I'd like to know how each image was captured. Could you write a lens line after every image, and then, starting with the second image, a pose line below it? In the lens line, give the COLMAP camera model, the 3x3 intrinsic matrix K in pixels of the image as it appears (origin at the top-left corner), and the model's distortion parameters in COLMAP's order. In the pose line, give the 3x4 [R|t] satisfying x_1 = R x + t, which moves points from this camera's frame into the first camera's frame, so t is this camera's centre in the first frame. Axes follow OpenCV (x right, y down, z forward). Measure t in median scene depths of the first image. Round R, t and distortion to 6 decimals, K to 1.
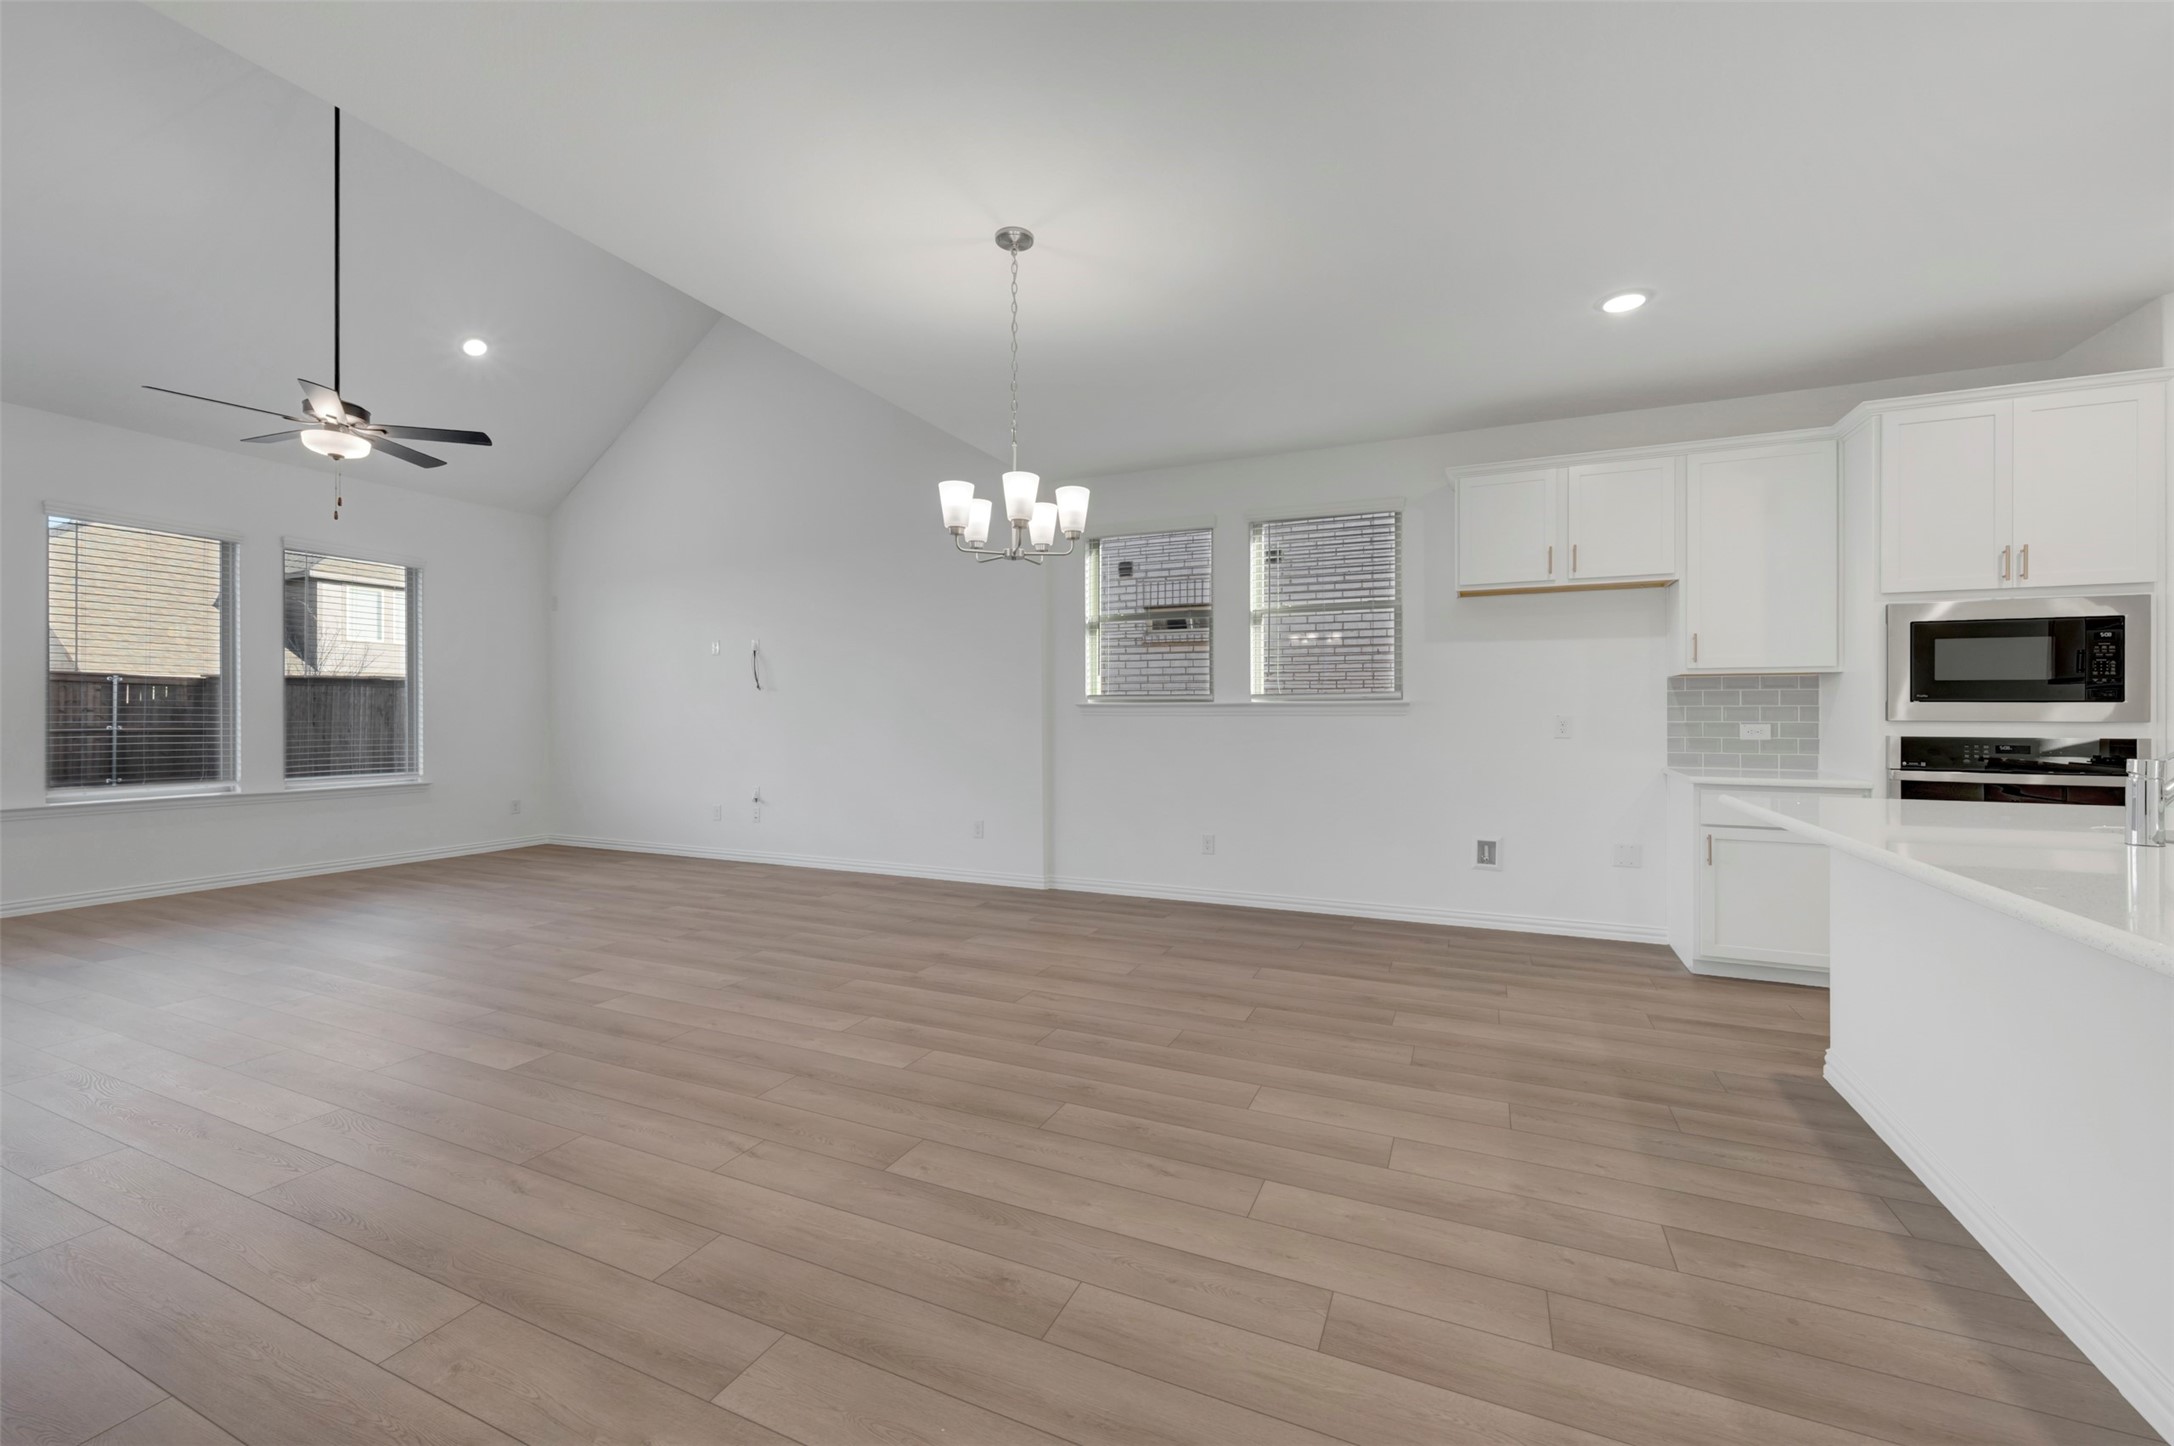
lens RADIAL K [[867.6, 0, 1087.0], [0, 867.6, 723.0], [0, 0, 1]] dist [0.001213, 0.000147]
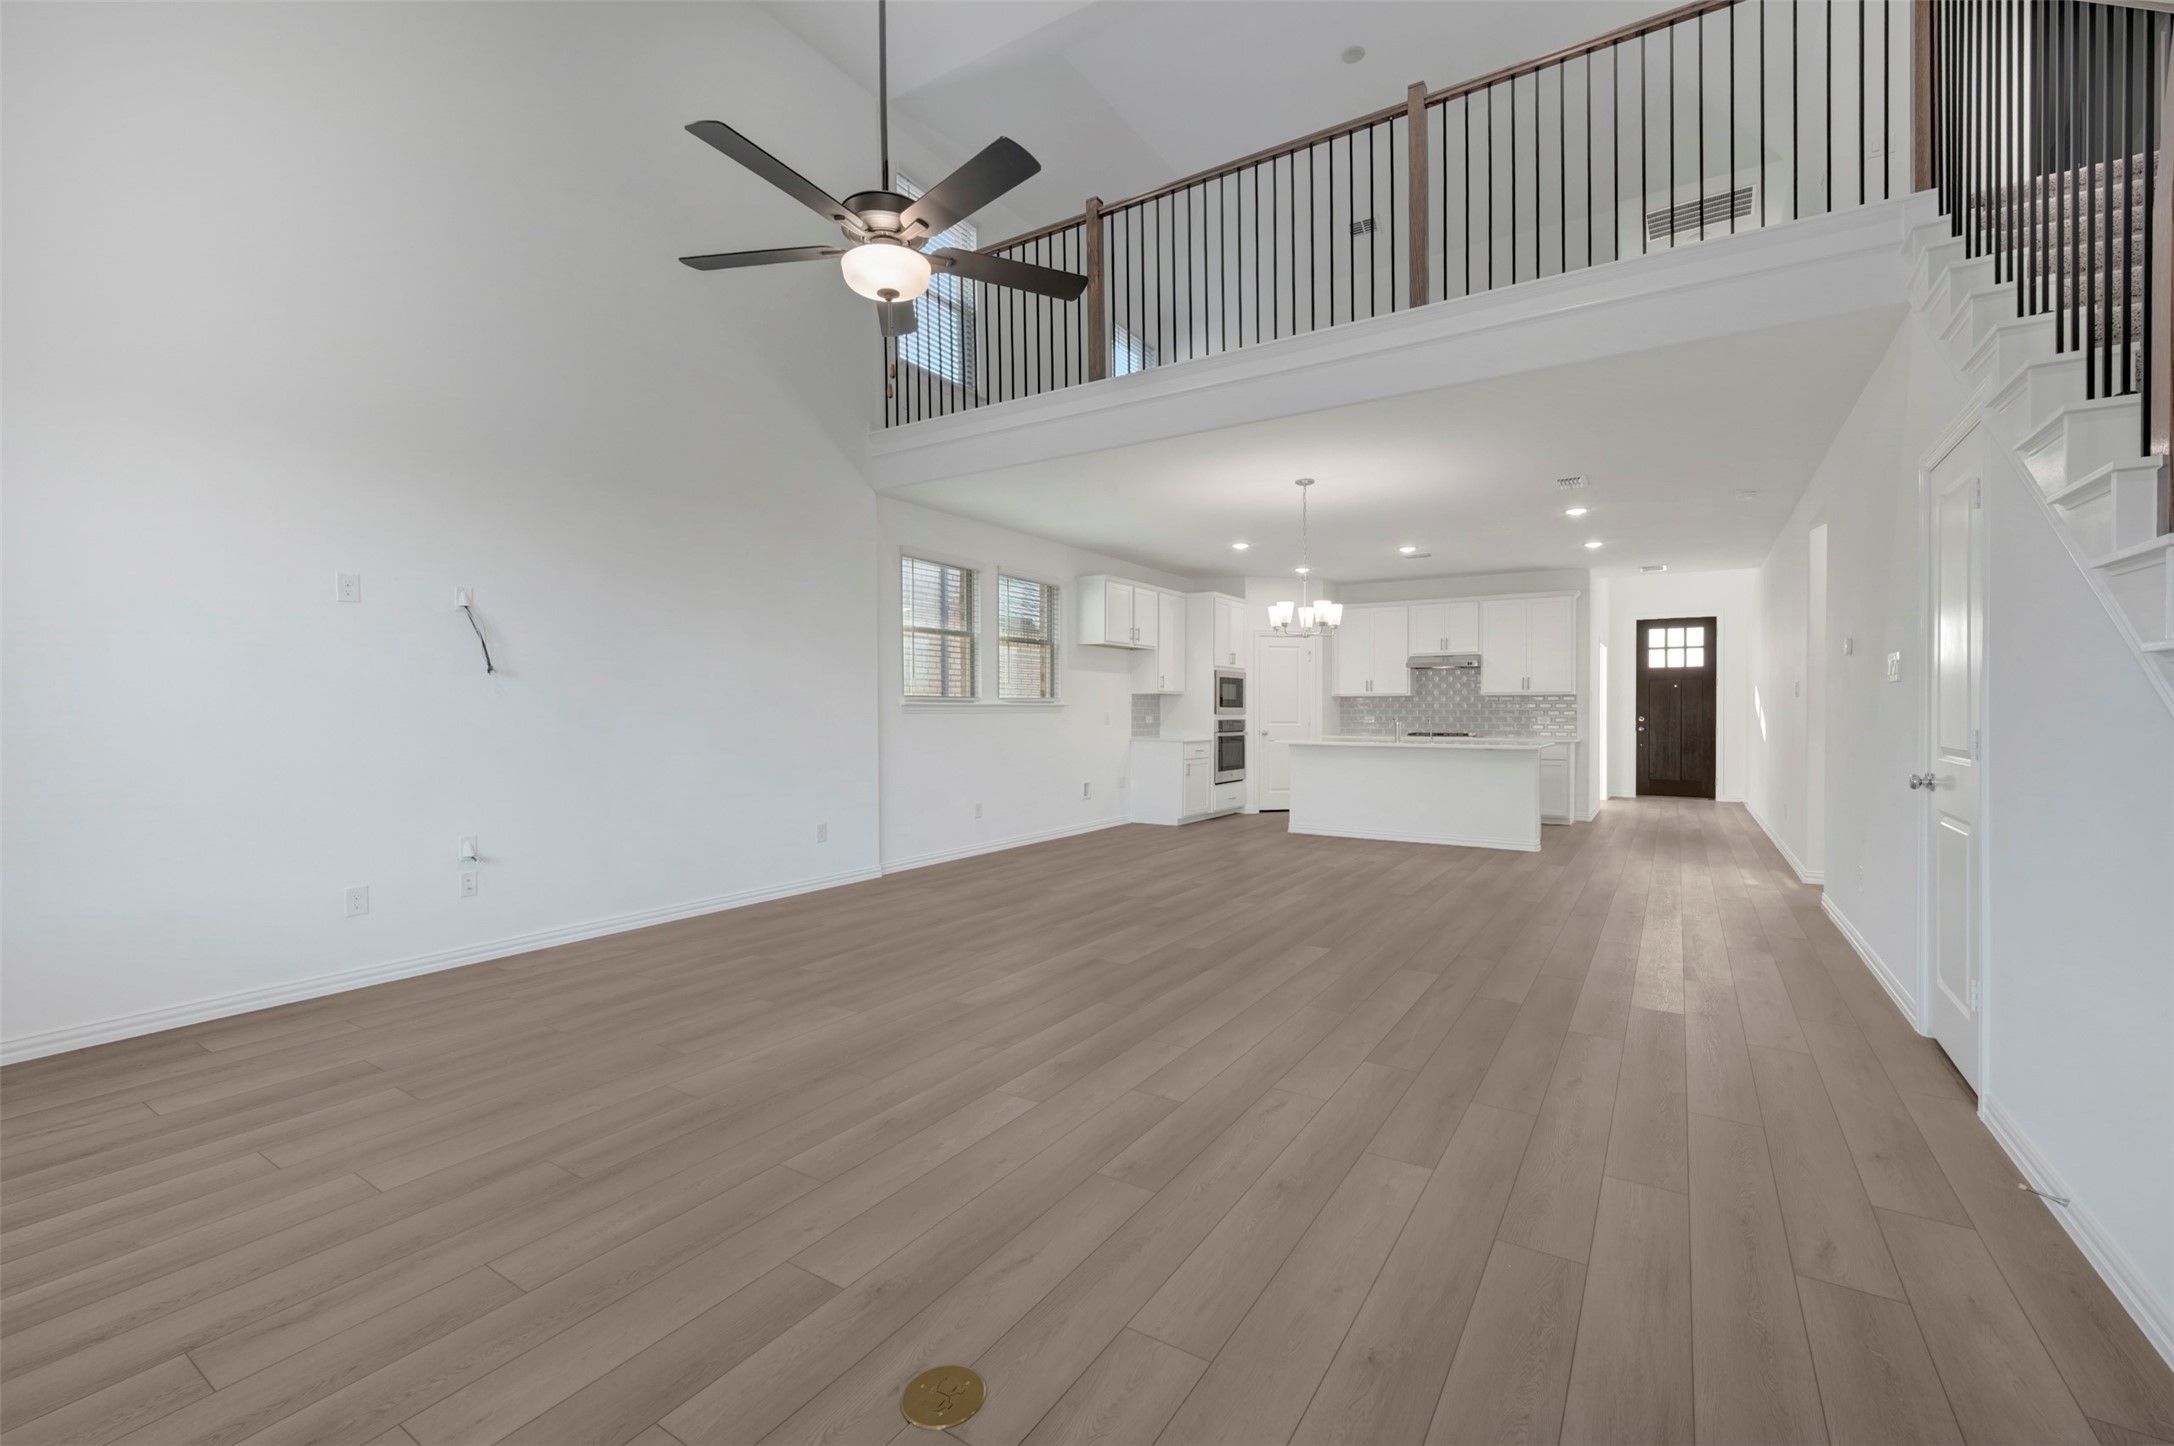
lens RADIAL K [[913.4, 0, 1087.0], [0, 913.4, 723.0], [0, 0, 1]] dist [0.000425, 0.000043]
pose [[0.140839, -0.010482, 0.989977, -1.522600], [0.016904, 0.999824, 0.008181, -0.003362], [-0.989888, 0.015582, 0.140991, 0.799112]]
